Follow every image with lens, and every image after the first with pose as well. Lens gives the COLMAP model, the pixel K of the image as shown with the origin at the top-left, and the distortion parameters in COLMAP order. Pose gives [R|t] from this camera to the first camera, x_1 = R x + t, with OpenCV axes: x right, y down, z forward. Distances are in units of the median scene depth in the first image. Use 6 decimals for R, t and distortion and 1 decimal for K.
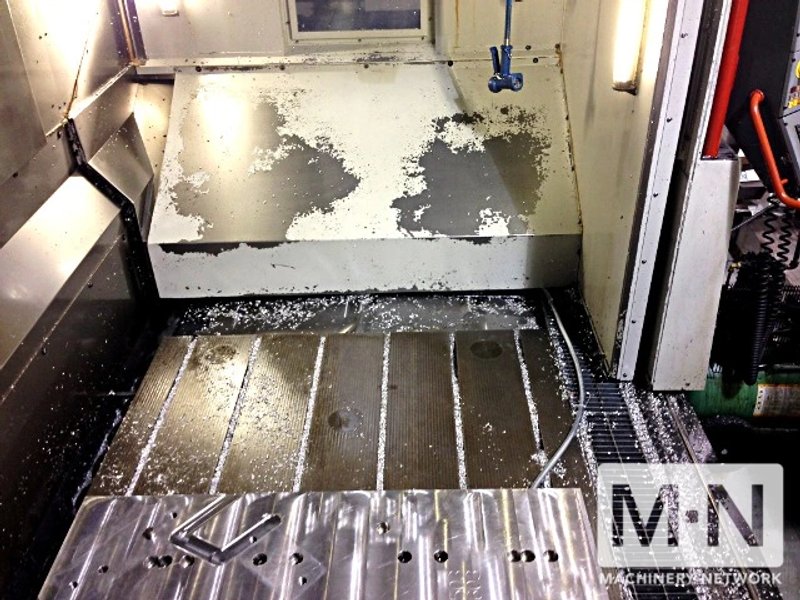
lens RADIAL K [[736.2, 0, 402.7], [0, 736.2, 301.2], [0, 0, 1]] dist [0.099436, -0.136910]
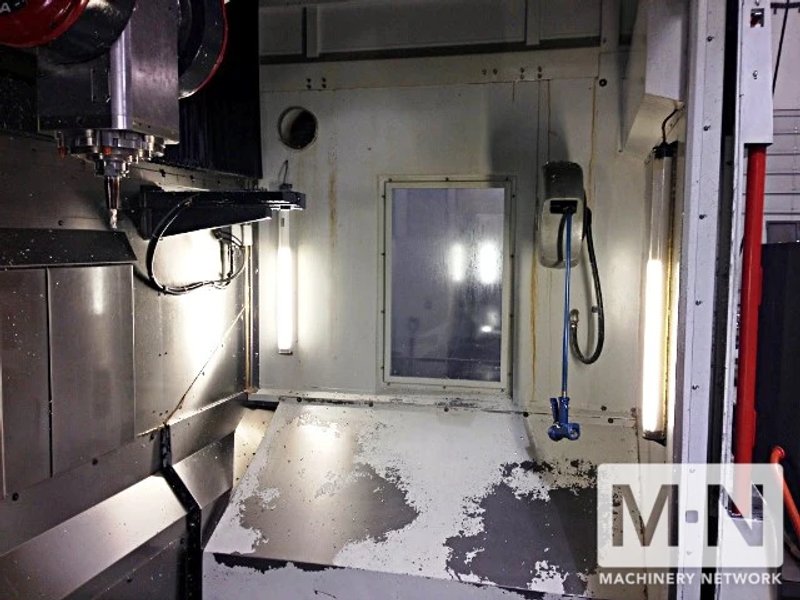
lens RADIAL K [[732.2, 0, 400.0], [0, 732.2, 300.0], [0, 0, 1]] dist [0.111199, -0.110759]
pose [[0.971137, 0.055731, -0.231920, 0.133166], [-0.158959, 0.876145, -0.455084, 0.041351], [0.177834, 0.478814, 0.859716, 0.000009]]
